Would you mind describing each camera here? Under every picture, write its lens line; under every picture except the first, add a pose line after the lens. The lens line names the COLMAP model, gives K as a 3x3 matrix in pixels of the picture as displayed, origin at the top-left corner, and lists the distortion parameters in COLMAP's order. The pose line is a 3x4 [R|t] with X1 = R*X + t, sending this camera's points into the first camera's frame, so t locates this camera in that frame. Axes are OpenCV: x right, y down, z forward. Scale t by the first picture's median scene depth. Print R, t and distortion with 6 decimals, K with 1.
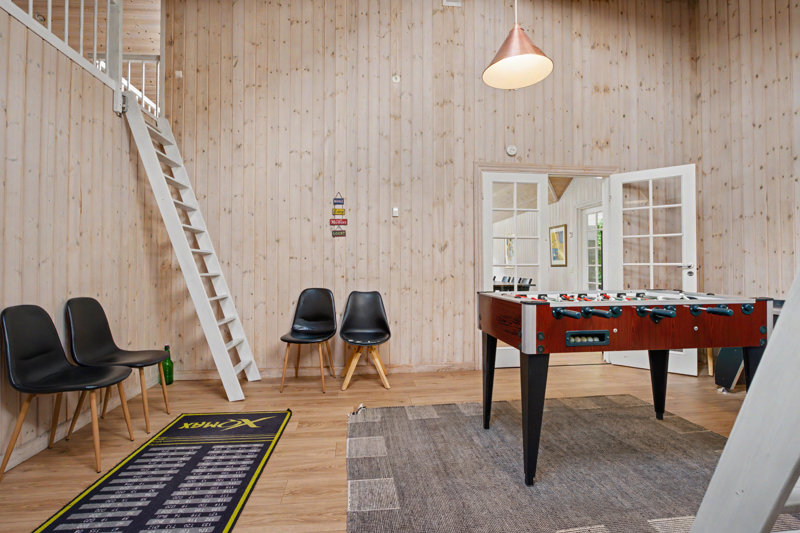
lens RADIAL K [[388.1, 0, 400.0], [0, 388.1, 266.5], [0, 0, 1]] dist [-0.012574, 0.000522]
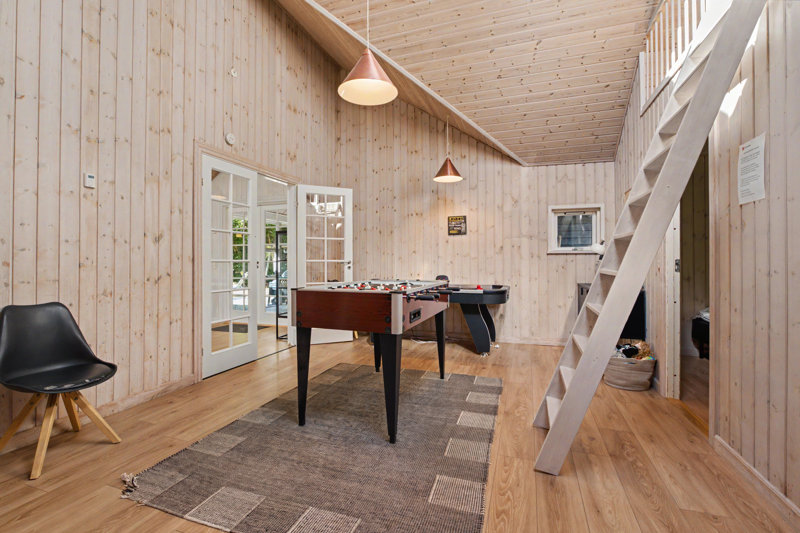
lens RADIAL K [[375.2, 0, 398.8], [0, 375.2, 261.9], [0, 0, 1]] dist [-0.002368, -0.000054]
pose [[0.423614, 0.001418, 0.905842, -0.367519], [-0.000949, 0.999999, -0.001122, -0.000750], [-0.905842, -0.000384, 0.423615, 0.245656]]
